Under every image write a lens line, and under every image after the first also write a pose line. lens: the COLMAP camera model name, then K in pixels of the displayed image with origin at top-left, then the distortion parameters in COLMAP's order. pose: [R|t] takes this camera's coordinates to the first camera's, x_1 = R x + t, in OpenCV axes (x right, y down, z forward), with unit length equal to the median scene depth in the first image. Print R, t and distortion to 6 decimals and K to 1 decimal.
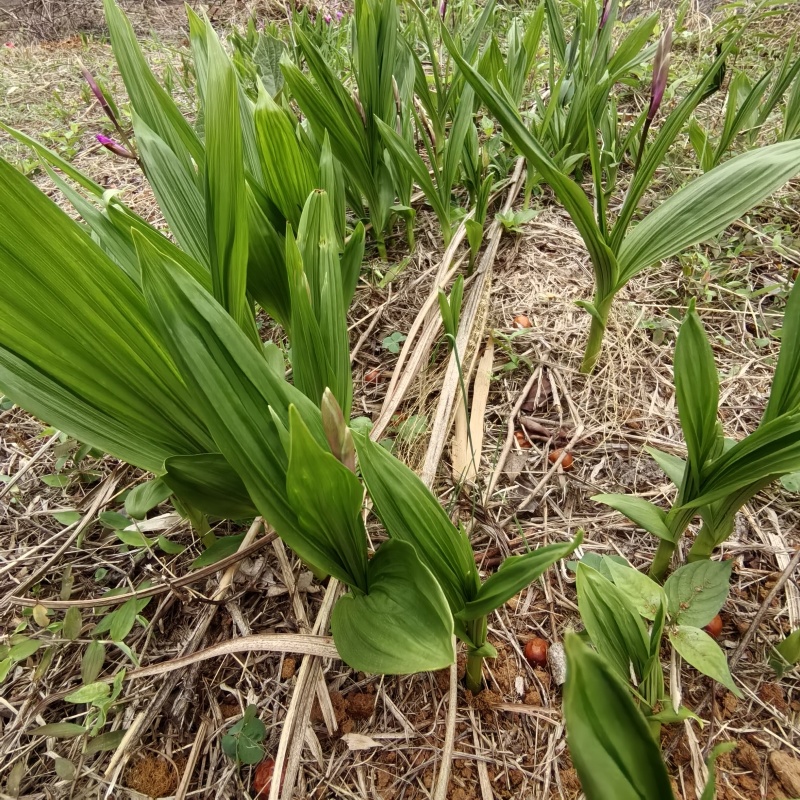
lens RADIAL K [[512.1, 0, 396.1], [0, 512.1, 398.7], [0, 0, 1]] dist [-0.004270, -0.002877]
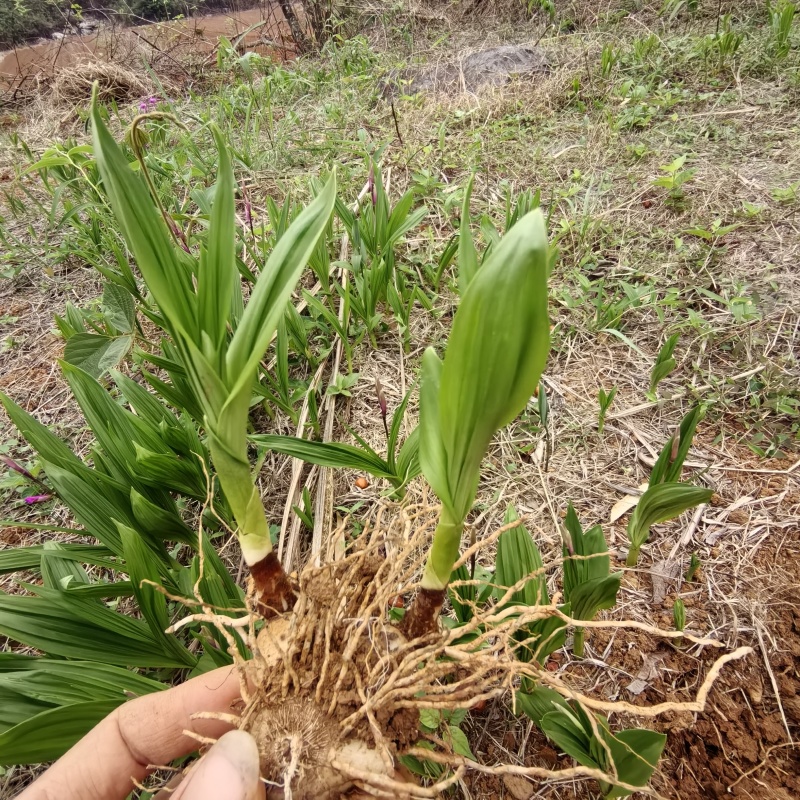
lens RADIAL K [[510.8, 0, 397.3], [0, 510.8, 396.7], [0, 0, 1]] dist [-0.007585, -0.000208]
pose [[0.952720, -0.249043, 0.174076, 0.221225], [0.249821, 0.968129, 0.017788, -0.534517], [-0.172958, 0.026541, 0.984572, -0.563876]]
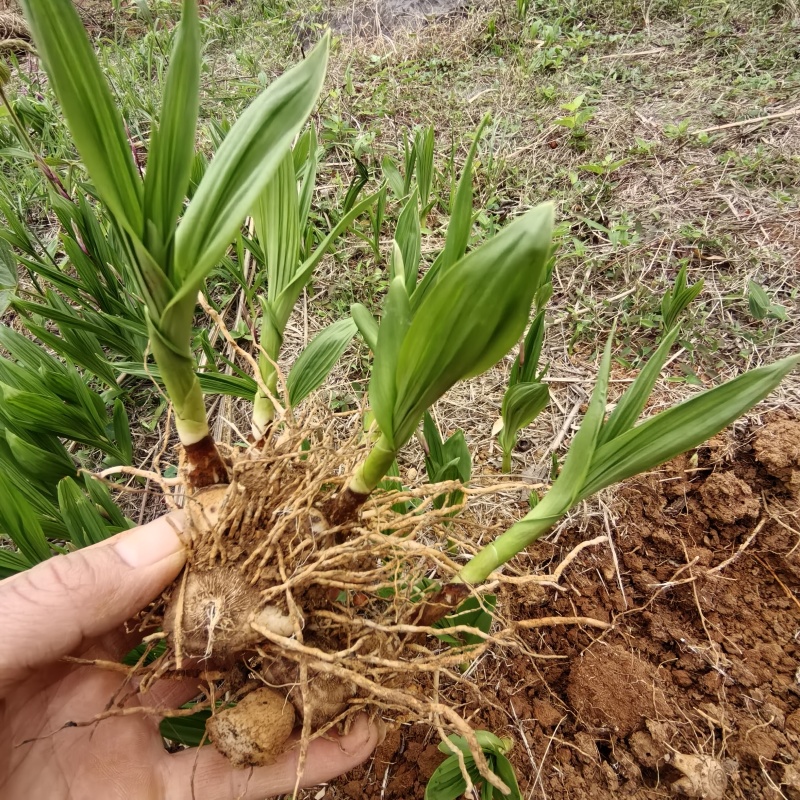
lens RADIAL K [[510.8, 0, 397.3], [0, 510.8, 396.7], [0, 0, 1]] dist [-0.007585, -0.000208]
pose [[0.918648, -0.318455, 0.233820, 0.399517], [0.301852, 0.947593, 0.104655, -0.351550], [-0.254895, -0.025562, 0.966631, -0.671519]]
